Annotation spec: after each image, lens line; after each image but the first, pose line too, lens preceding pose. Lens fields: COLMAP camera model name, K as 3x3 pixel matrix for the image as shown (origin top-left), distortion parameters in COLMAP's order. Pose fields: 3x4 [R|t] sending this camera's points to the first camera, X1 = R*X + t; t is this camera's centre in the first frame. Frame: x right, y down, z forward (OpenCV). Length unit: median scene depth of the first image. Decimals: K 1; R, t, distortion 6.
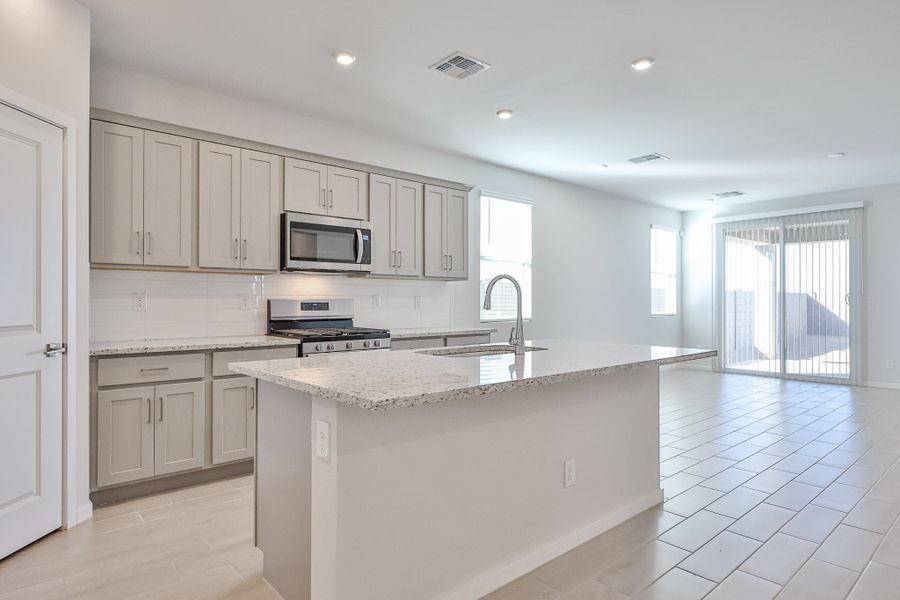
lens RADIAL K [[509.7, 0, 445.6], [0, 509.7, 299.8], [0, 0, 1]] dist [0.000456, 0.000600]
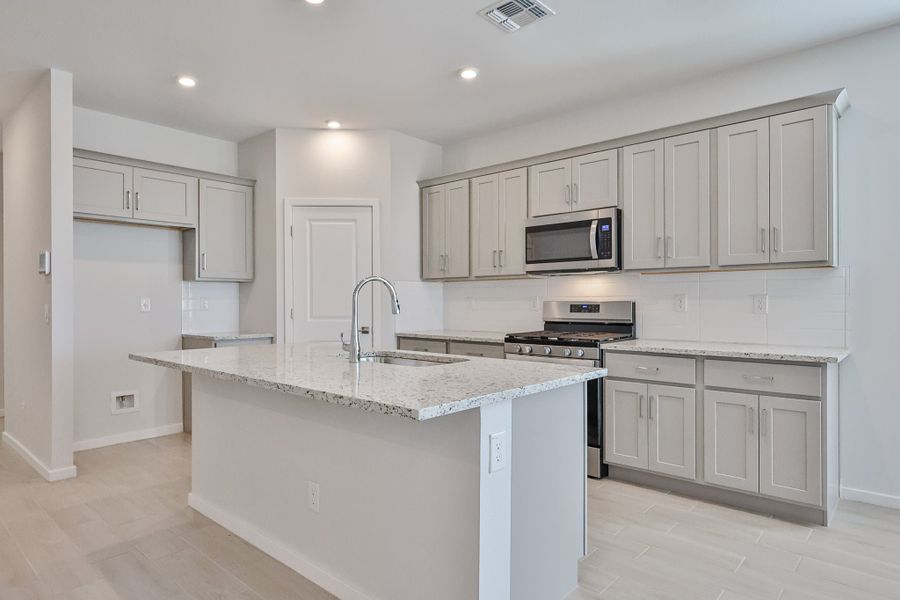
lens RADIAL K [[527.5, 0, 452.9], [0, 527.5, 300.6], [0, 0, 1]] dist [0.002785, 0.000332]
pose [[0.126857, -0.001933, -0.991919, 0.675602], [0.005422, 0.999985, -0.001256, -0.001982], [0.991906, -0.005219, 0.126866, 0.635688]]
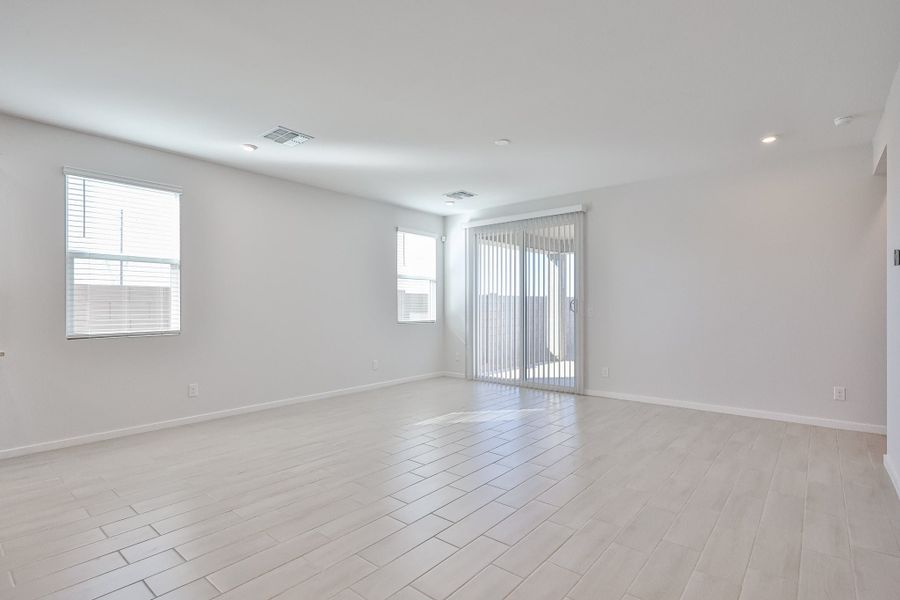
lens RADIAL K [[439.3, 0, 441.4], [0, 439.3, 305.6], [0, 0, 1]] dist [-0.000035, -0.000030]
pose [[0.989357, -0.002300, 0.145490, 0.720946], [0.001606, 0.999987, 0.004885, -0.010537], [-0.145499, -0.004599, 0.989348, 0.352718]]
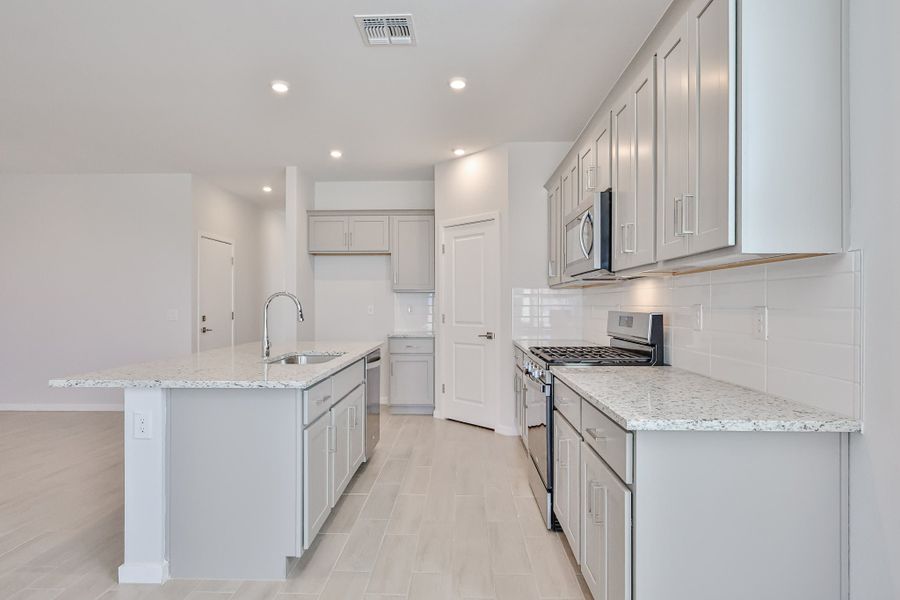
lens RADIAL K [[509.7, 0, 445.6], [0, 509.7, 299.8], [0, 0, 1]] dist [0.000456, 0.000600]
pose [[-0.685095, -0.005209, -0.728435, 0.454698], [0.002354, 0.999953, -0.009365, -0.011936], [0.728450, -0.008130, -0.685051, 1.309545]]
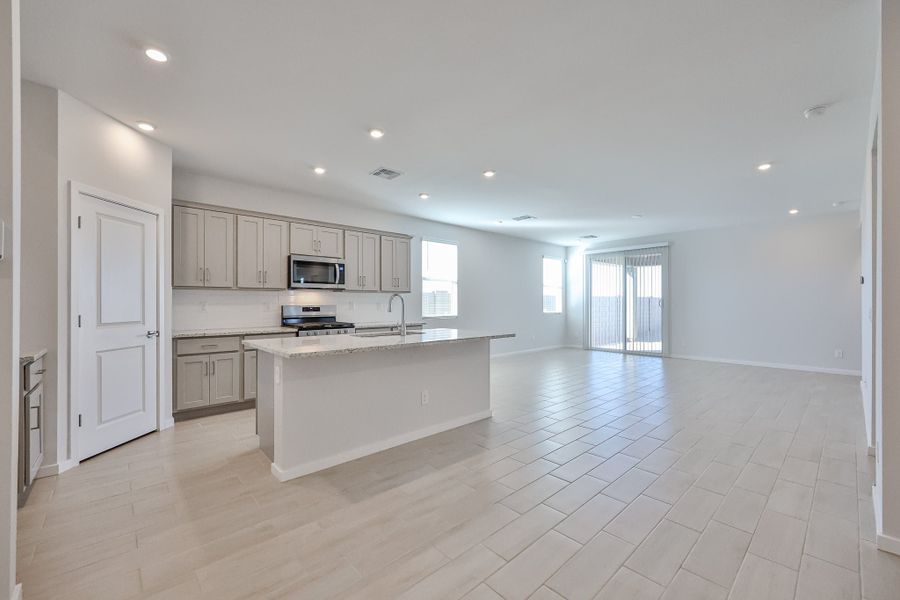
lens RADIAL K [[360.9, 0, 447.3], [0, 360.9, 302.9], [0, 0, 1]] dist [0.000734, -0.000138]
pose [[0.999801, -0.001259, 0.019887, 0.169779], [0.001197, 0.999994, 0.003160, -0.011701], [-0.019891, -0.003135, 0.999797, -0.202602]]
